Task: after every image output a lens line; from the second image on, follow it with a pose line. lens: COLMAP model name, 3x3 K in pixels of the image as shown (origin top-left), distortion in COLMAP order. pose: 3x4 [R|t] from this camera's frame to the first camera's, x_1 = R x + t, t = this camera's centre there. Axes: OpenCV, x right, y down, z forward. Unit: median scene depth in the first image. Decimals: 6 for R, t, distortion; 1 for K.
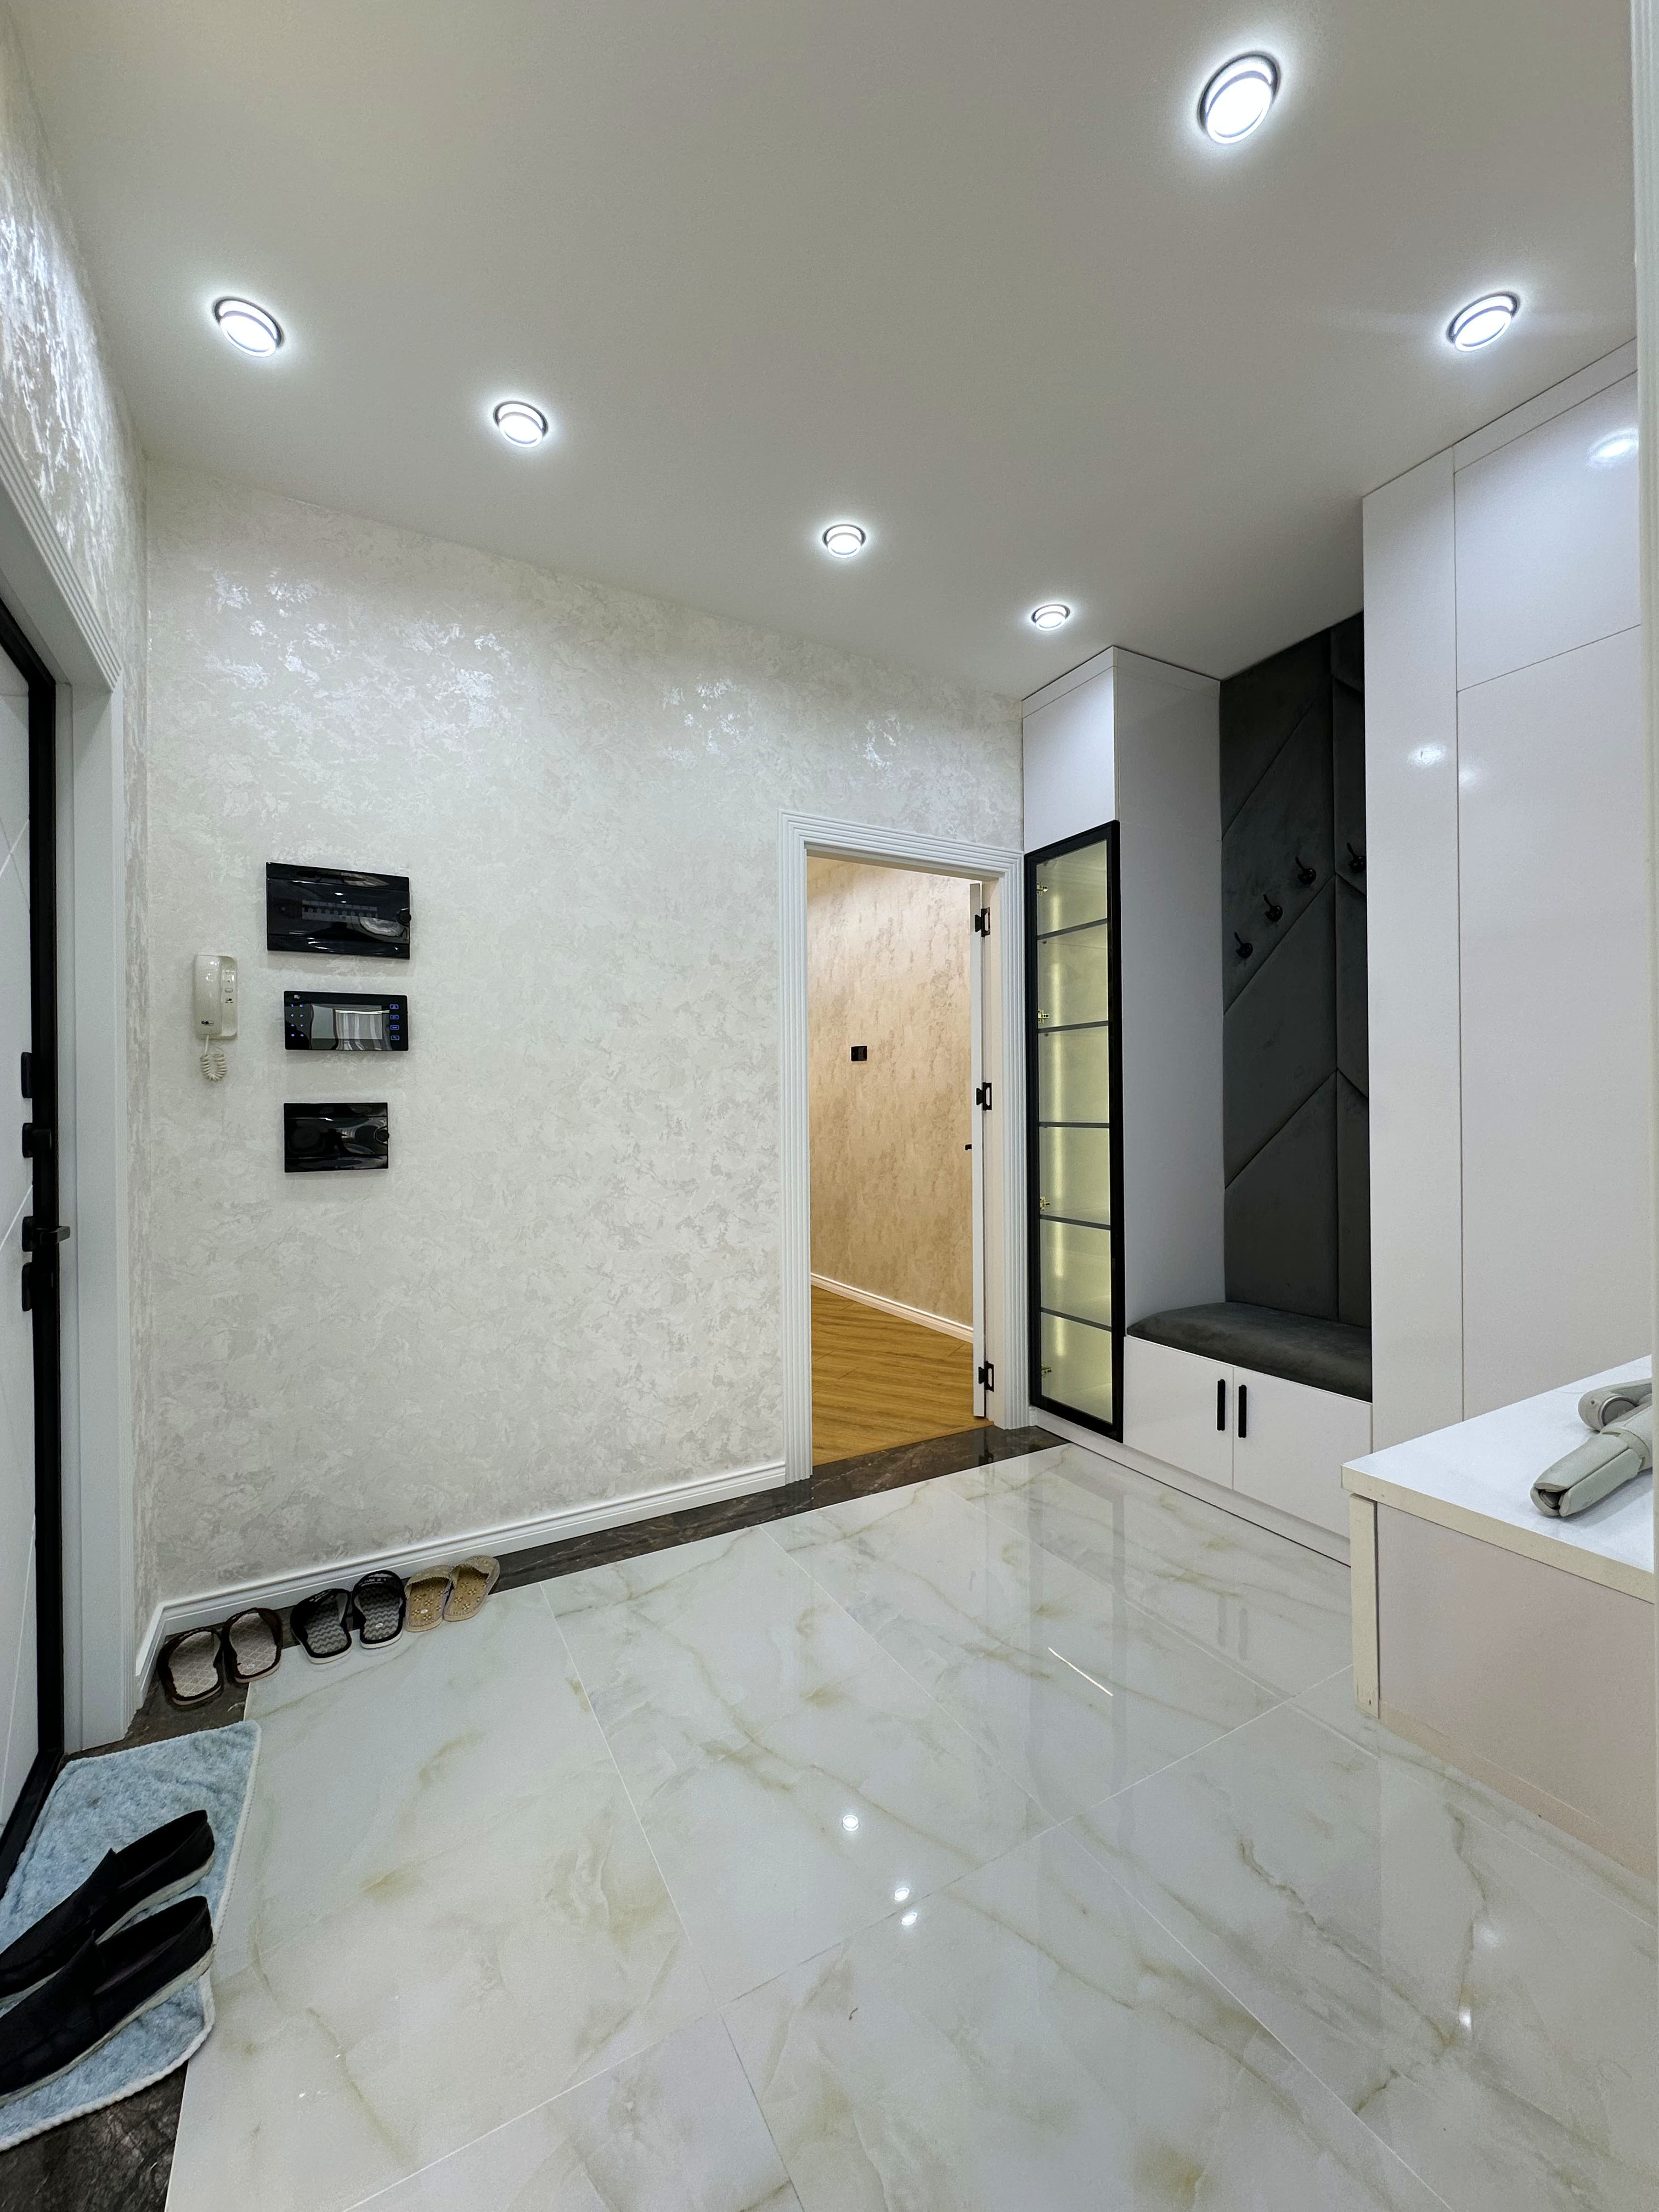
lens RADIAL K [[880.0, 0, 824.1], [0, 880.0, 1107.9], [0, 0, 1]] dist [-0.003100, 0.000084]
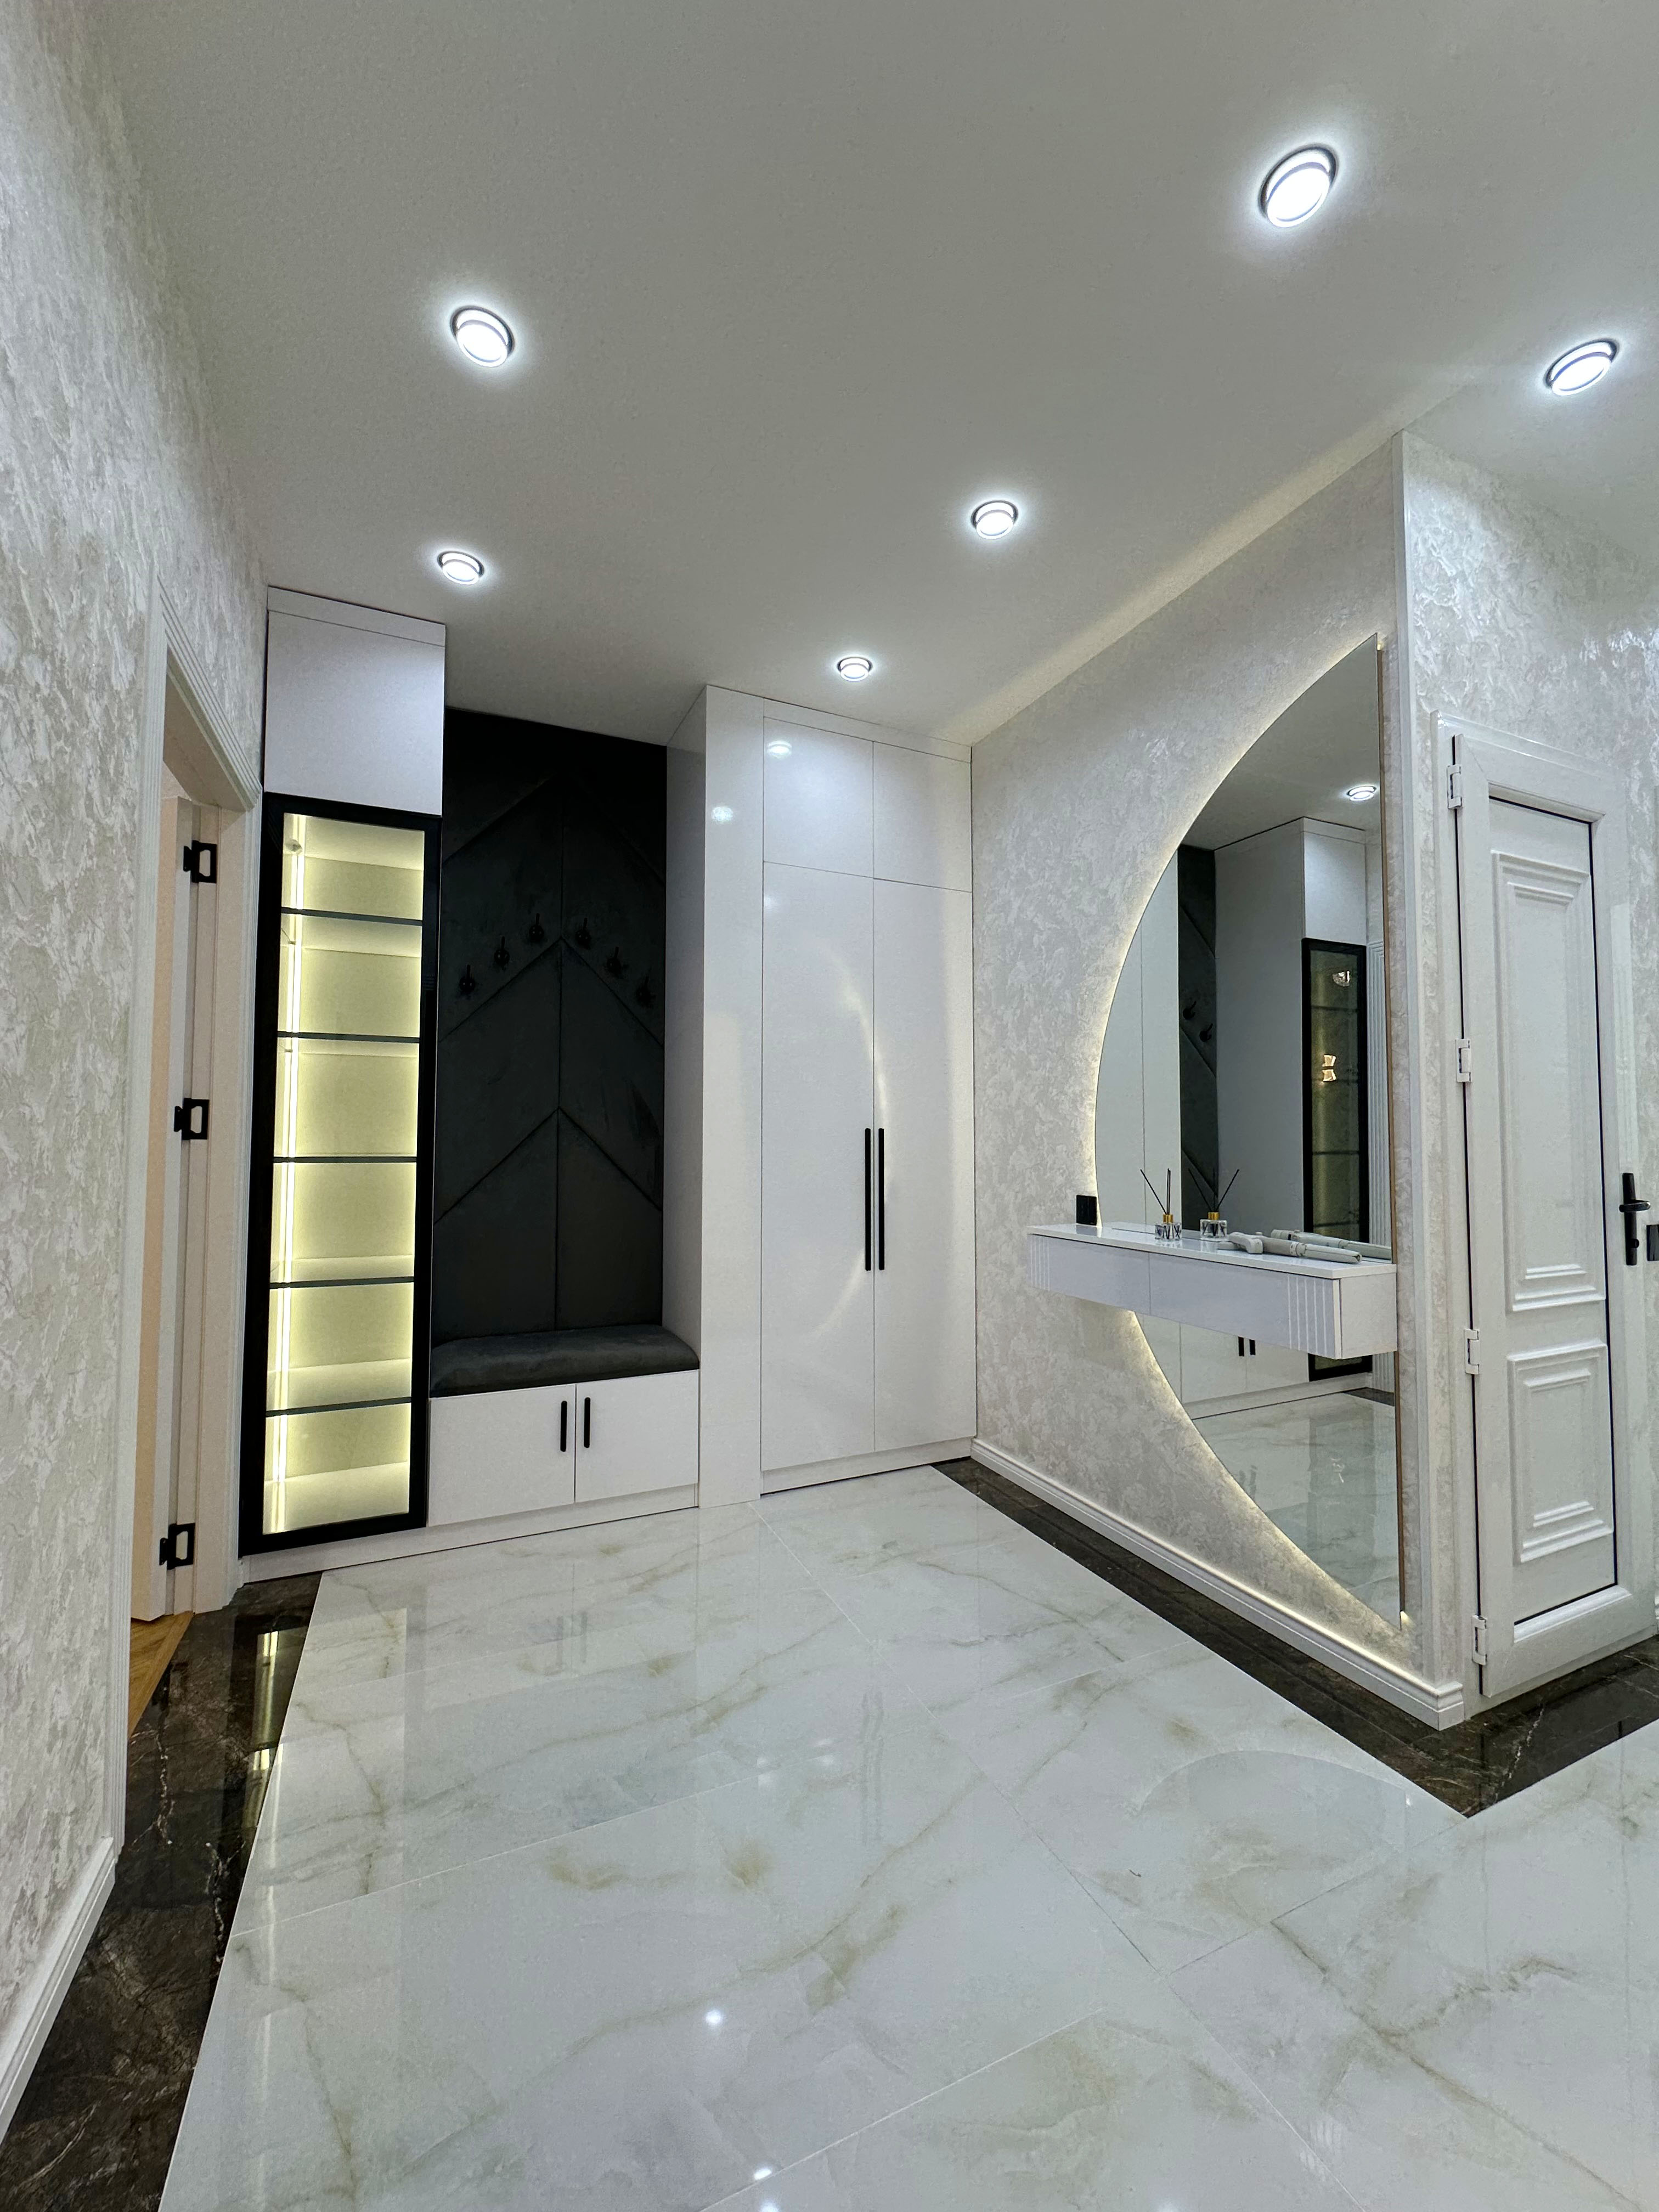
lens RADIAL K [[880.0, 0, 832.5], [0, 880.0, 1113.3], [0, 0, 1]] dist [-0.003100, 0.000084]
pose [[0.077953, 0.047020, 0.995848, -0.517233], [-0.005941, 0.998891, -0.046699, 0.012569], [-0.996939, -0.002276, 0.078146, 0.540411]]
